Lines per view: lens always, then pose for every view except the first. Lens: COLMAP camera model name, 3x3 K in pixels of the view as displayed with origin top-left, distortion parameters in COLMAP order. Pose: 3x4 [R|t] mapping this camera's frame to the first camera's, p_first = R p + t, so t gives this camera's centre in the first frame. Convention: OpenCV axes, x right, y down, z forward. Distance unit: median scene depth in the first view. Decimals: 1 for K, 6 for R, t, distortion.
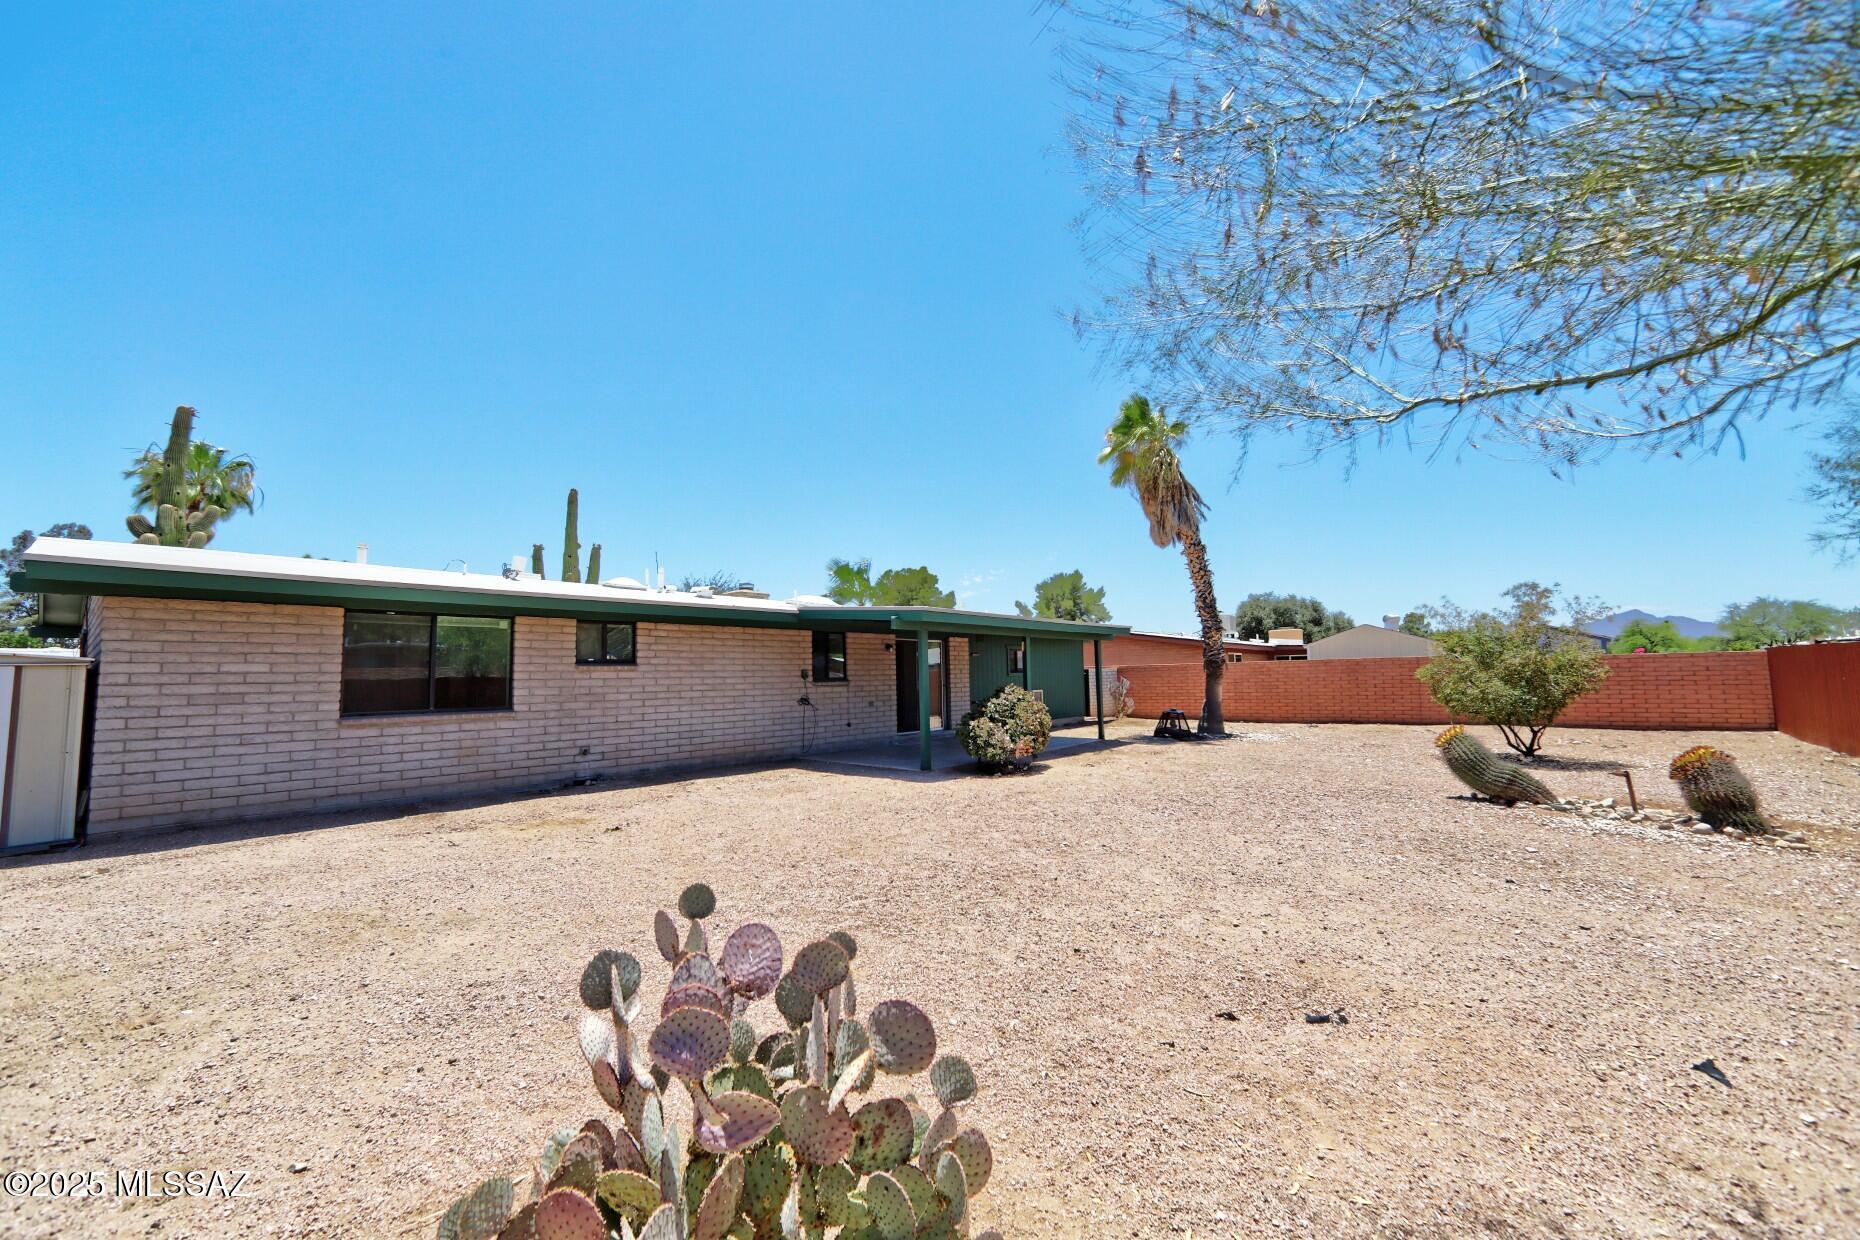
lens RADIAL K [[717.1, 0, 914.7], [0, 717.1, 624.2], [0, 0, 1]] dist [-0.014168, 0.004659]
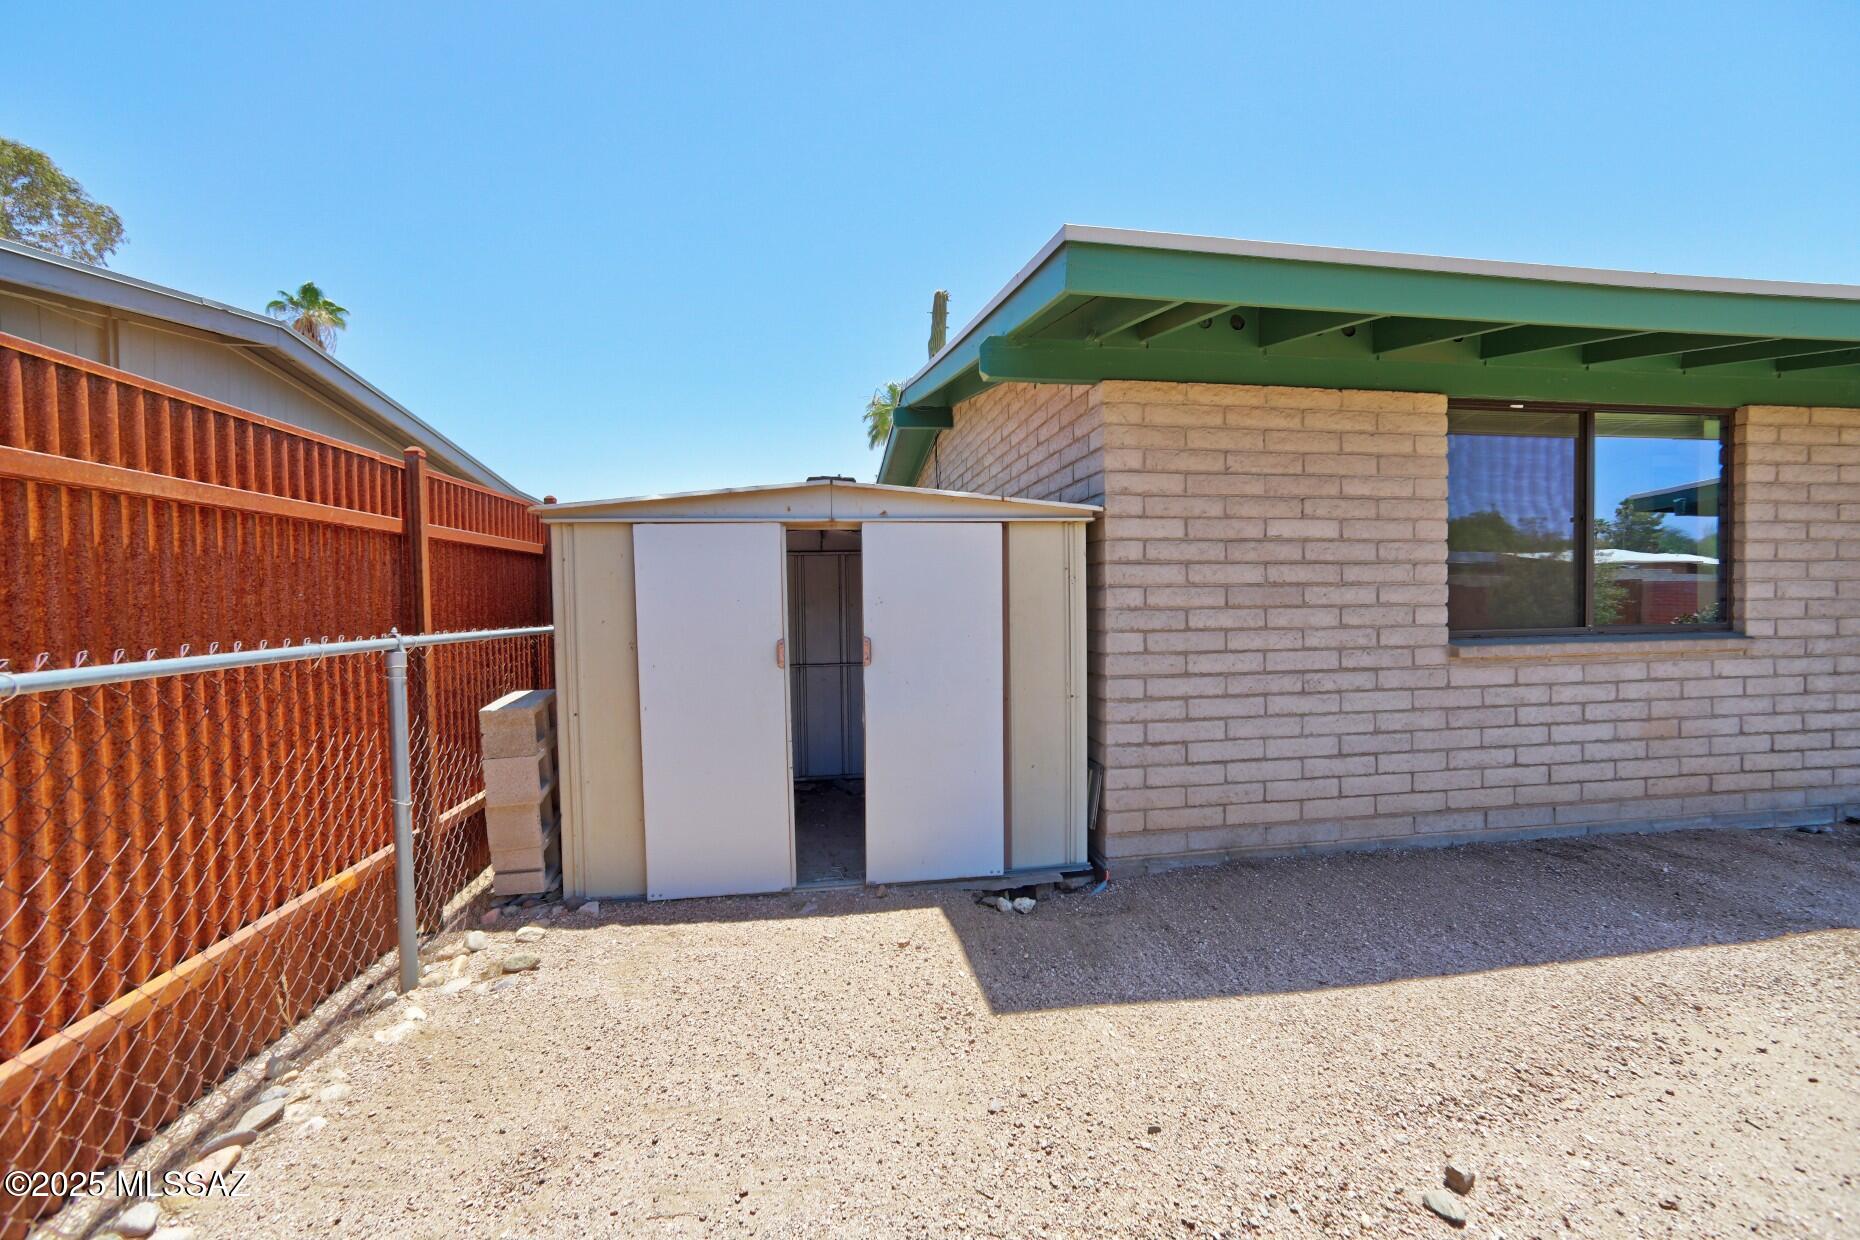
lens RADIAL K [[717.1, 0, 942.8], [0, 717.1, 627.1], [0, 0, 1]] dist [-0.014168, 0.004659]
pose [[0.772103, 0.022223, -0.635109, -0.723280], [0.047868, 0.994516, 0.092992, 0.061588], [0.633692, -0.102201, 0.766805, 0.427317]]
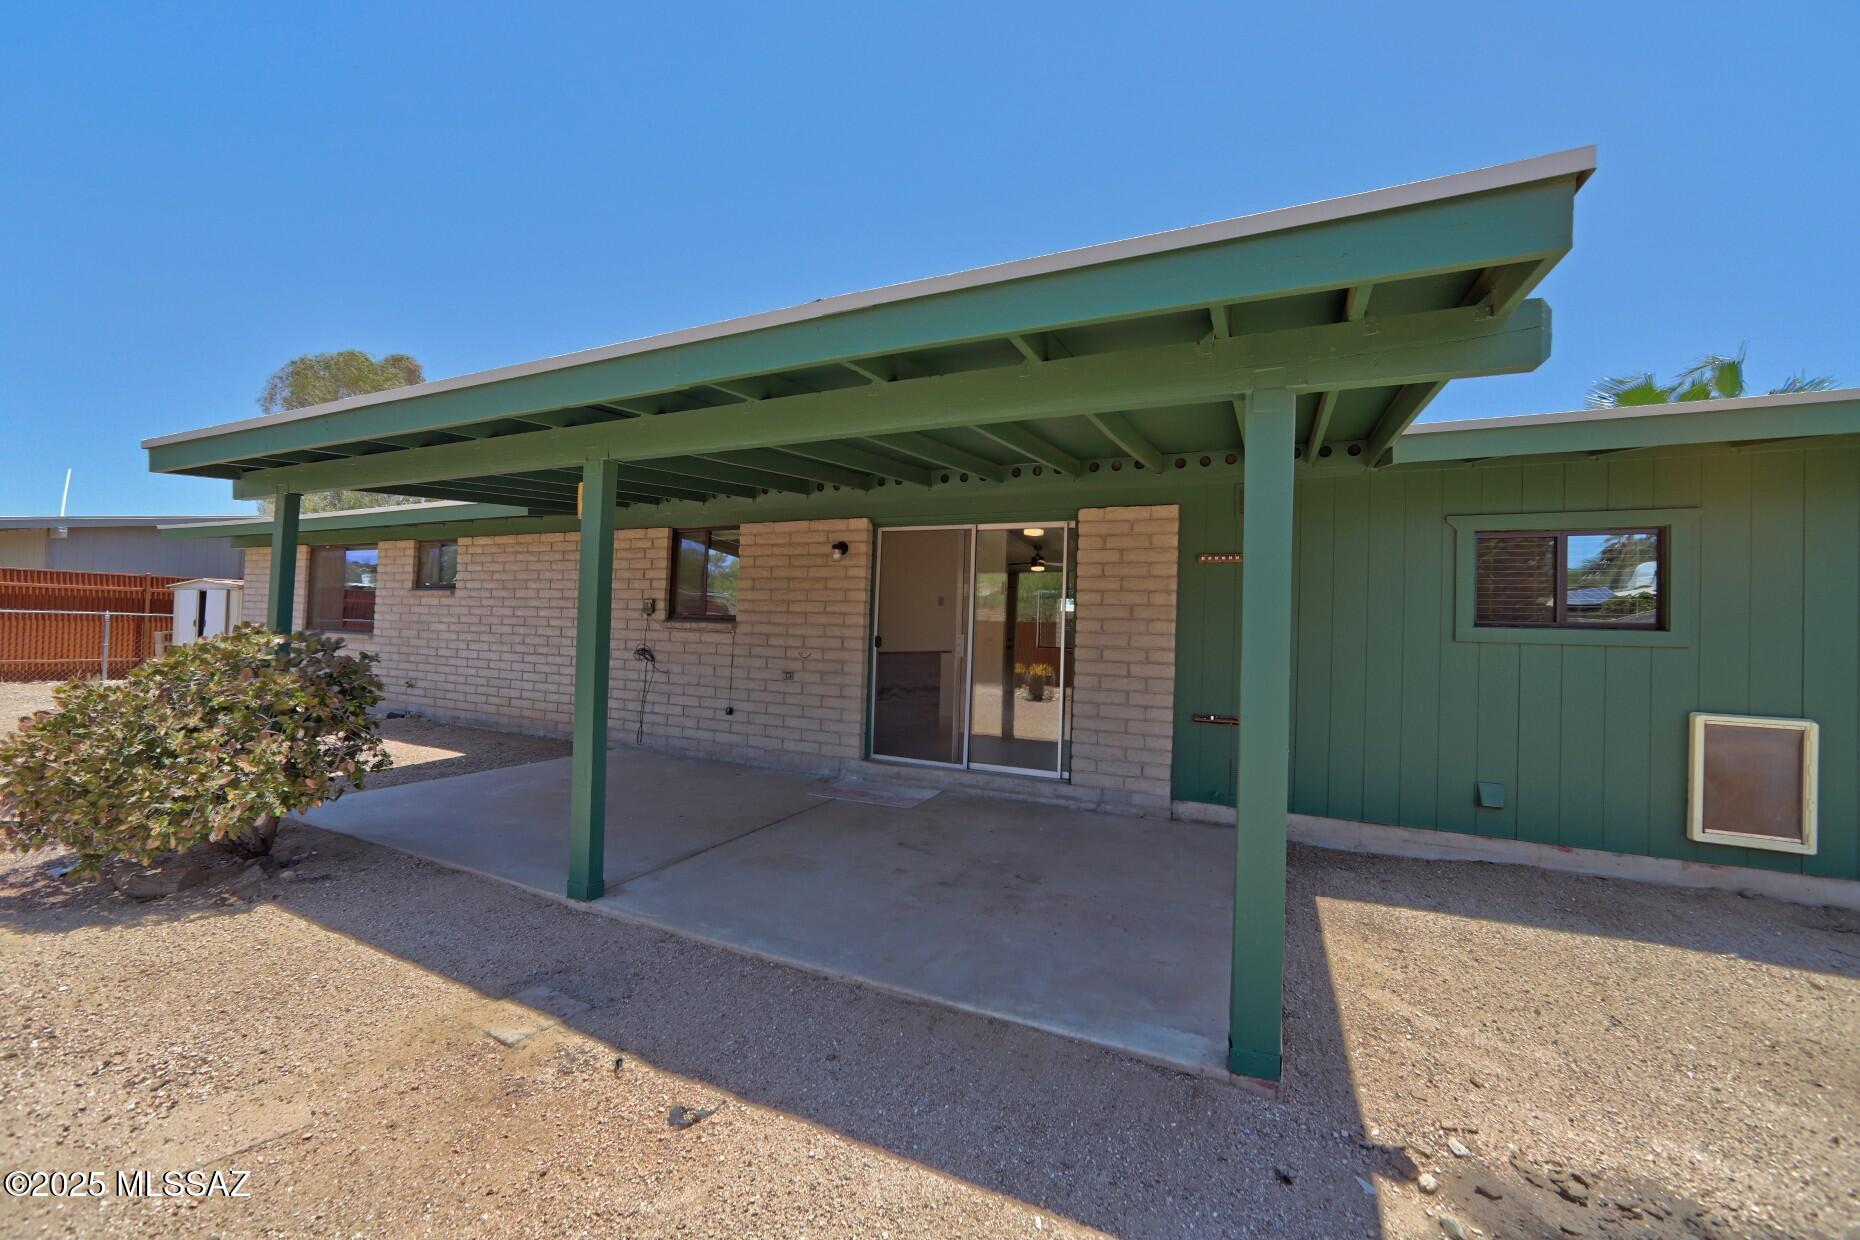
lens RADIAL K [[717.1, 0, 939.3], [0, 717.1, 613.4], [0, 0, 1]] dist [-0.014168, 0.004659]
pose [[0.249133, 0.000372, -0.968469, 0.706673], [0.035119, 0.999339, 0.009418, 0.123332], [0.967832, -0.036358, 0.248956, 1.712021]]
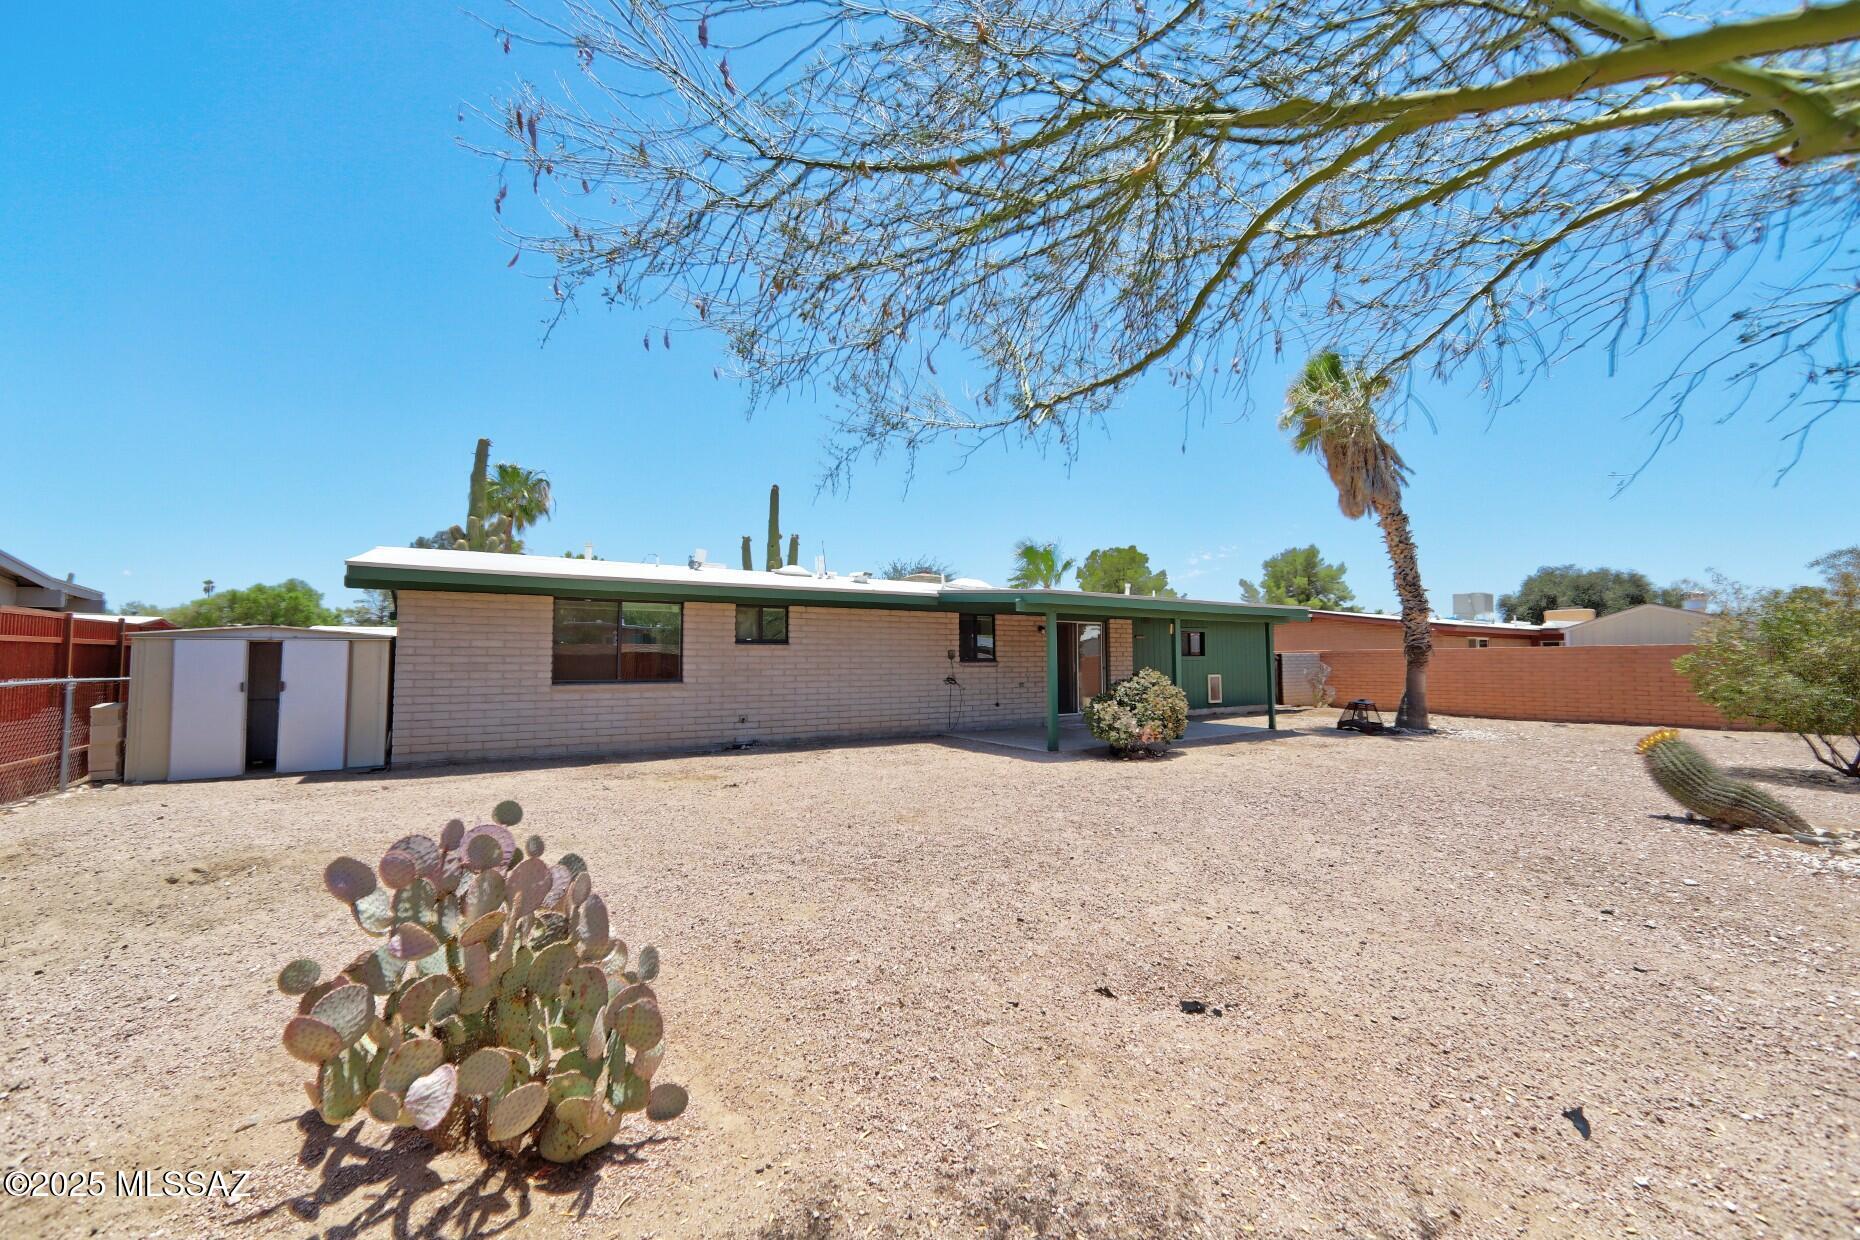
lens RADIAL K [[717.1, 0, 922.4], [0, 717.1, 620.9], [0, 0, 1]] dist [-0.014168, 0.004659]
pose [[0.957187, 0.000488, -0.289470, 0.172570], [0.005595, 0.999781, 0.020185, -0.001656], [0.289417, -0.020941, 0.956974, -0.015834]]
